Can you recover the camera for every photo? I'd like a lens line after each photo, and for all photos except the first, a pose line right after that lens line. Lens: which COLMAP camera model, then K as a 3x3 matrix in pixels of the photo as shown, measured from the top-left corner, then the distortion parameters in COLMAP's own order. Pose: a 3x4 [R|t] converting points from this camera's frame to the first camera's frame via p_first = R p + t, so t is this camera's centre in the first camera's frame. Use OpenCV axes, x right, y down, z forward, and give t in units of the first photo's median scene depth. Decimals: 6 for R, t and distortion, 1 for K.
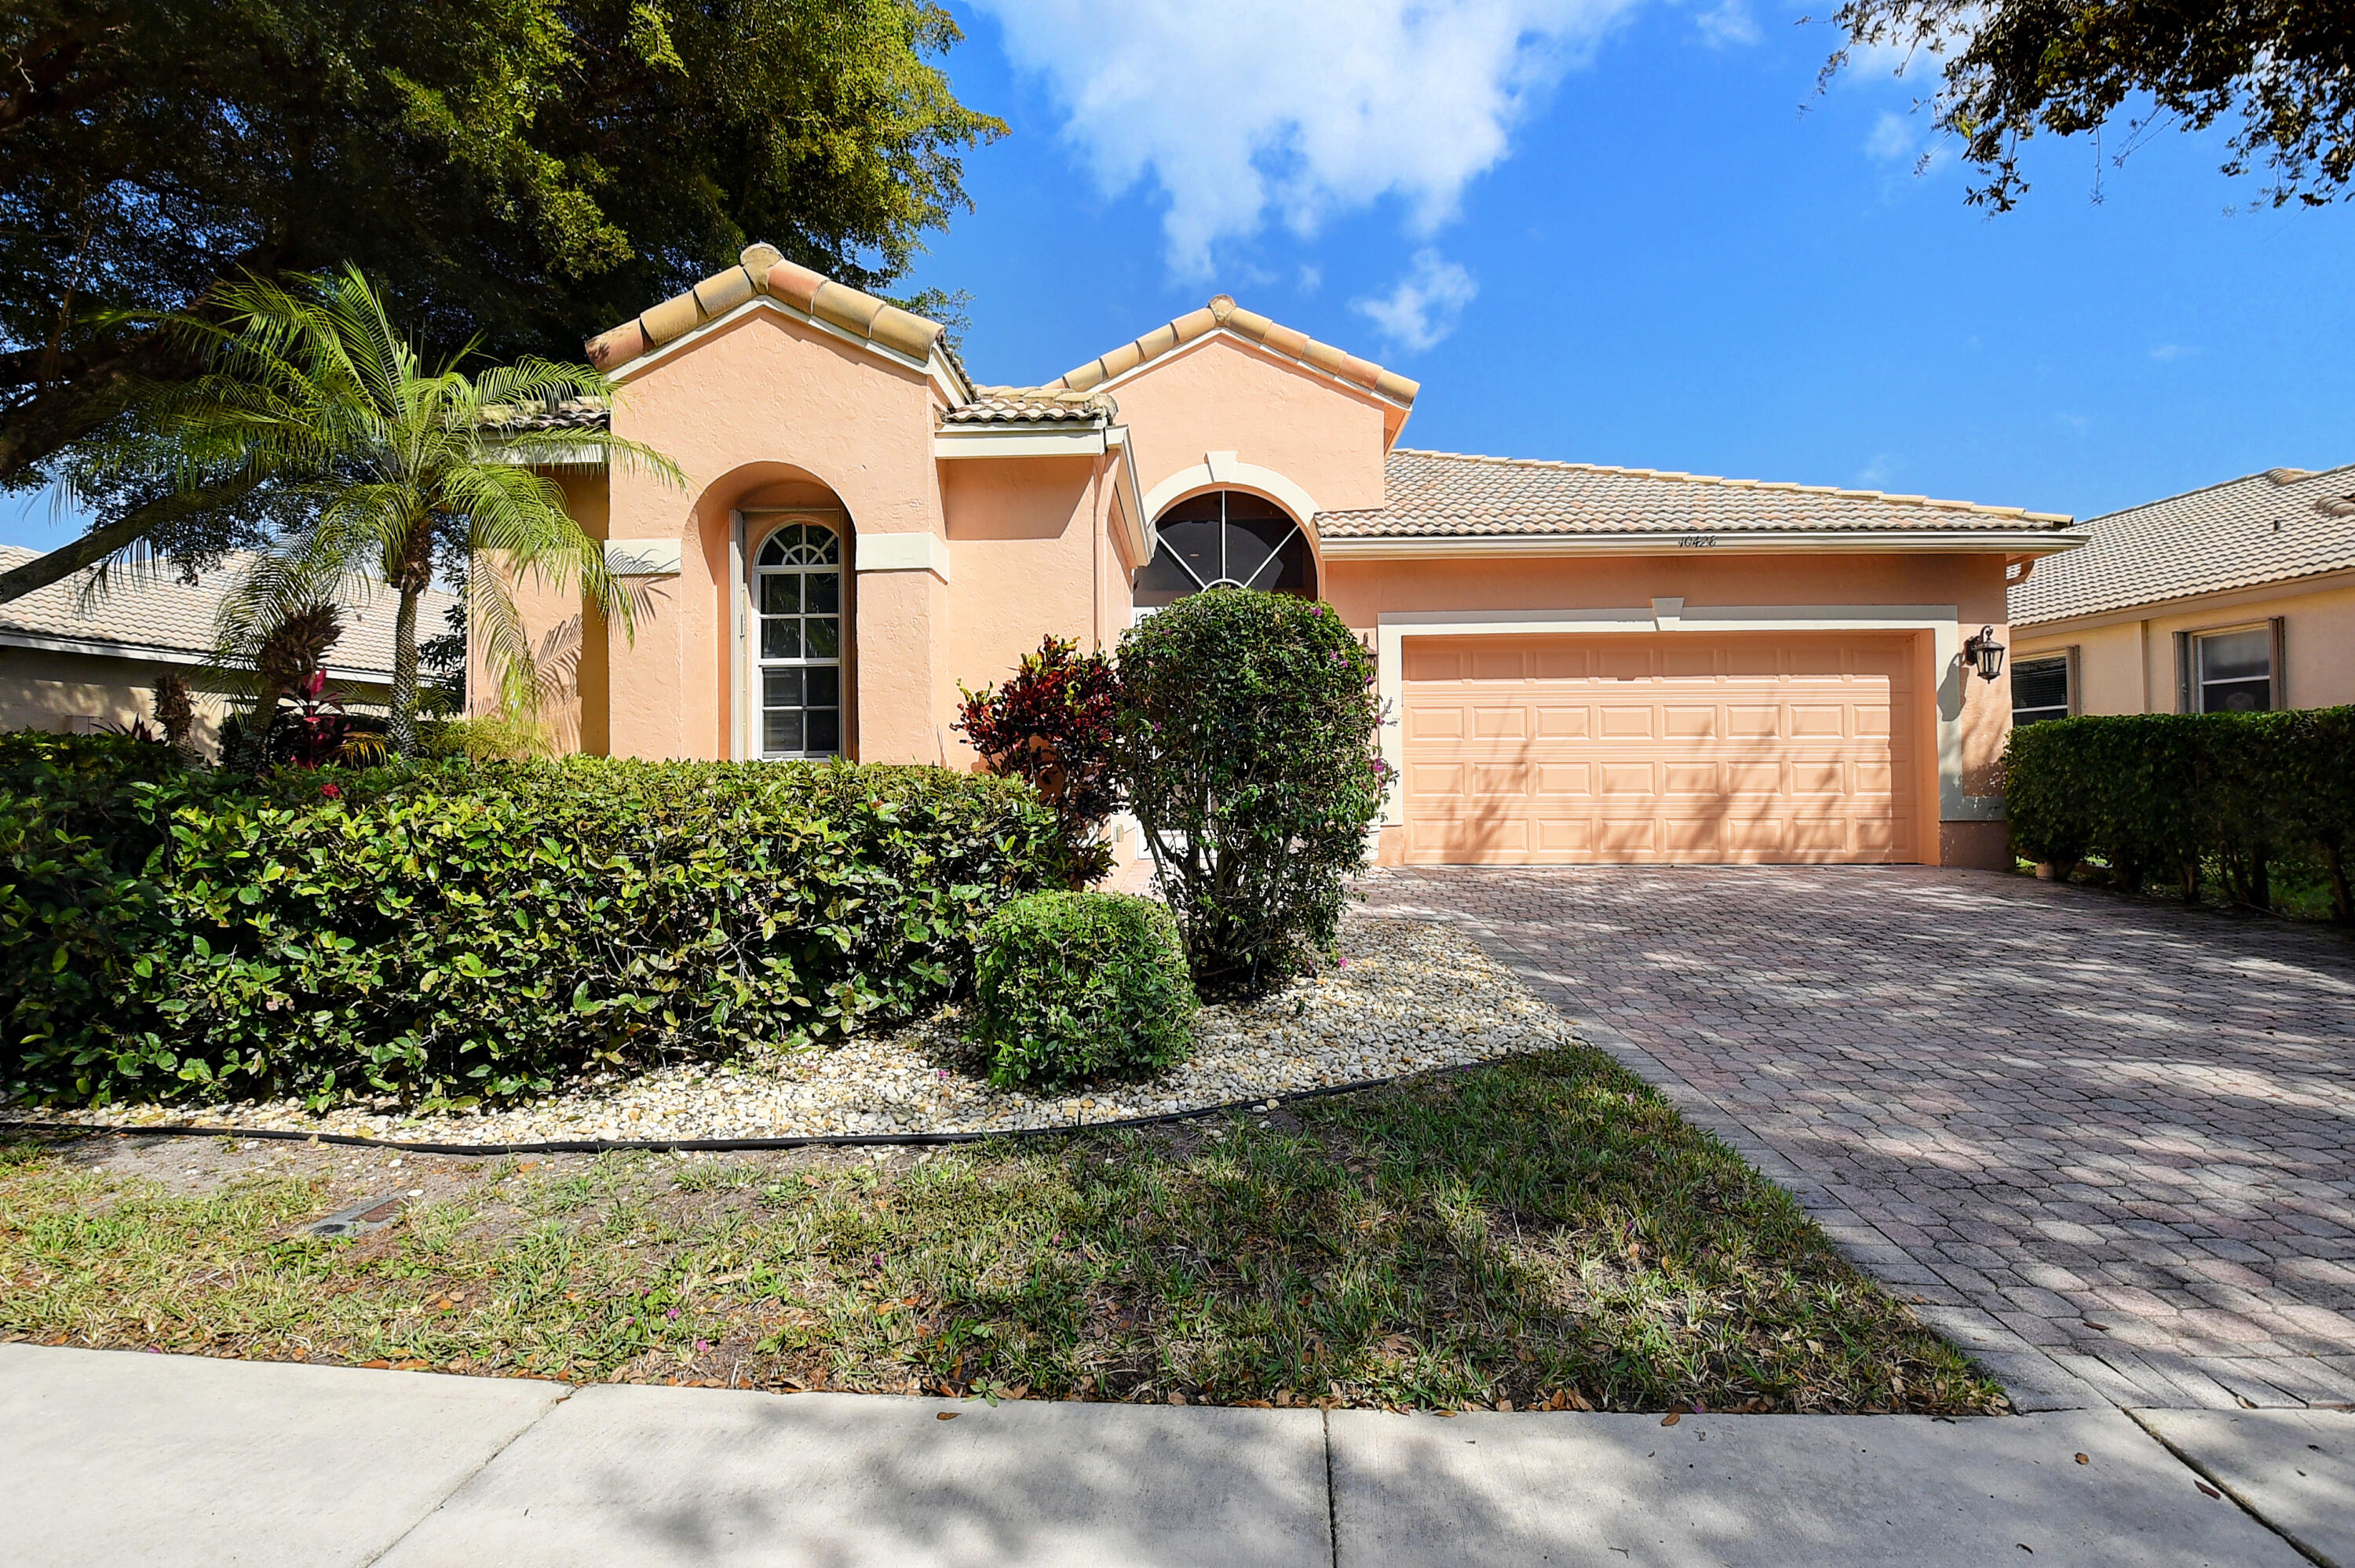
lens RADIAL K [[1030.9, 0, 1174.2], [0, 1030.9, 788.6], [0, 0, 1]] dist [-0.008868, -0.011677]
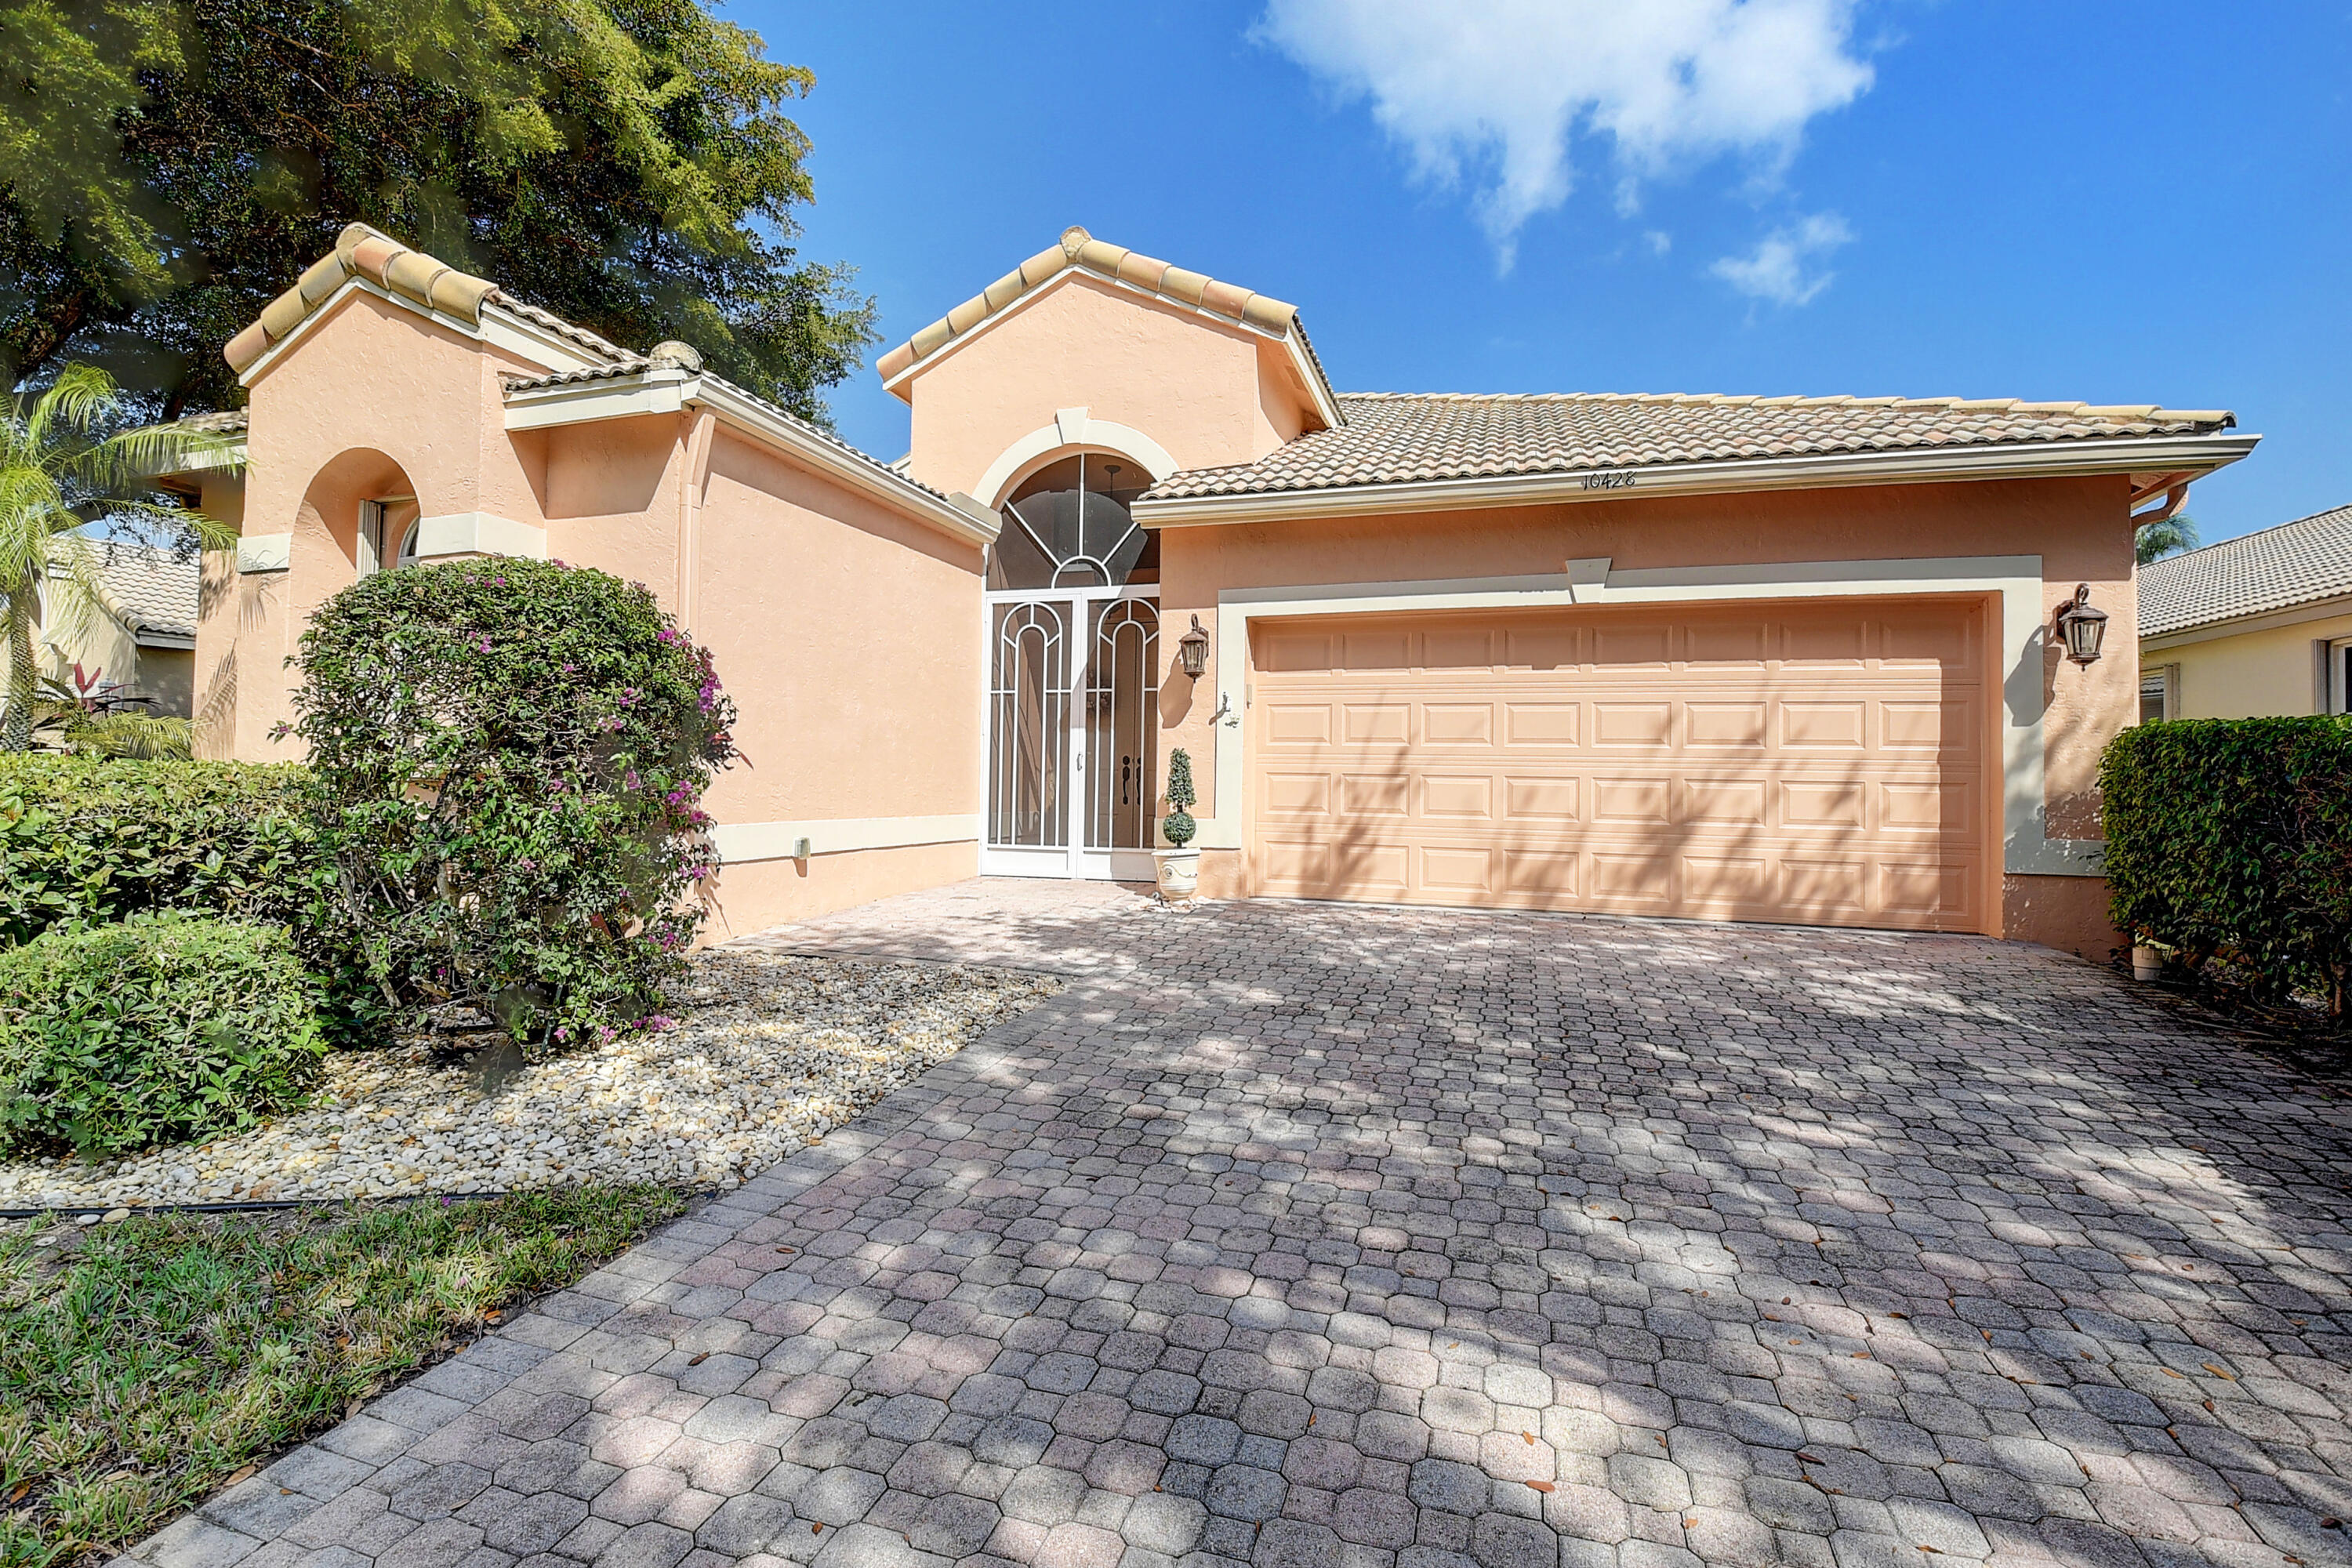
lens RADIAL K [[1029.7, 0, 1184.6], [0, 1029.7, 796.6], [0, 0, 1]] dist [-0.008868, -0.011677]
pose [[0.963247, 0.026076, -0.267348, 0.414797], [-0.021561, 0.999571, 0.019810, -0.021124], [0.267750, -0.013318, 0.963396, 0.202364]]
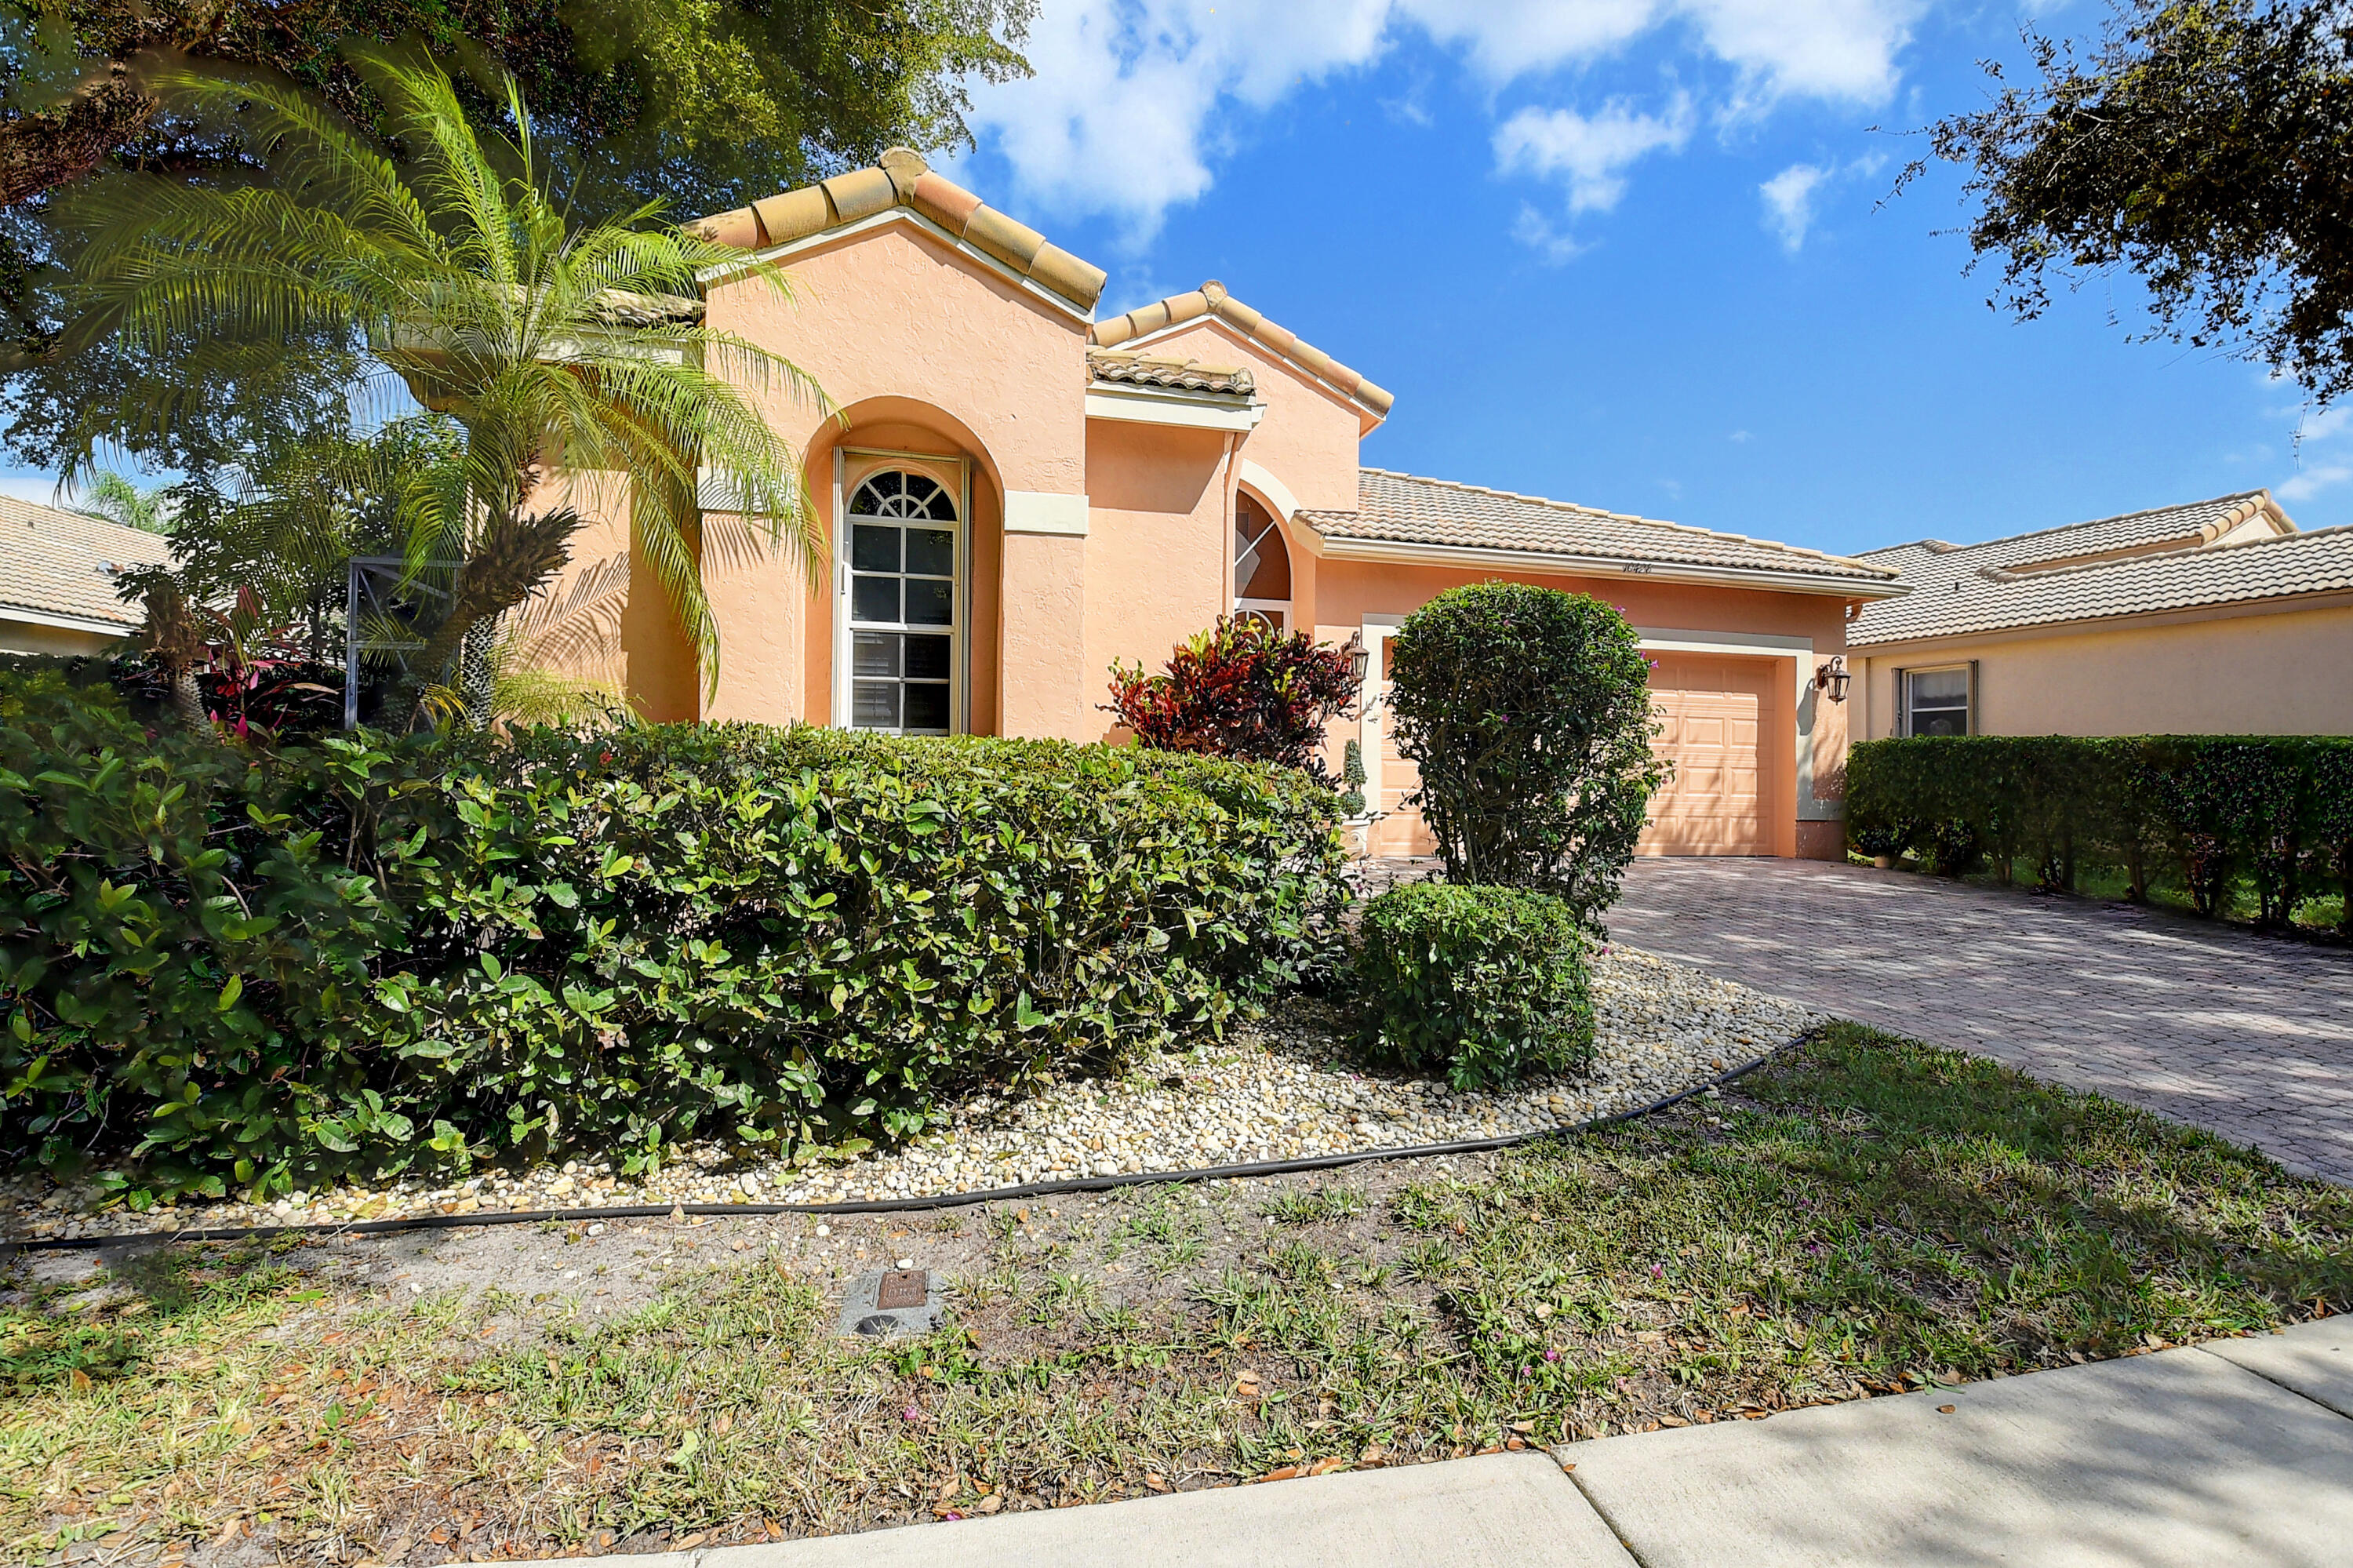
lens RADIAL K [[1030.2, 0, 1166.2], [0, 1030.2, 787.9], [0, 0, 1]] dist [-0.008868, -0.011677]
pose [[0.961403, 0.018307, 0.274533, -0.284814], [-0.019916, 0.999797, 0.003073, 0.006079], [-0.274421, -0.008422, 0.961573, 0.062575]]
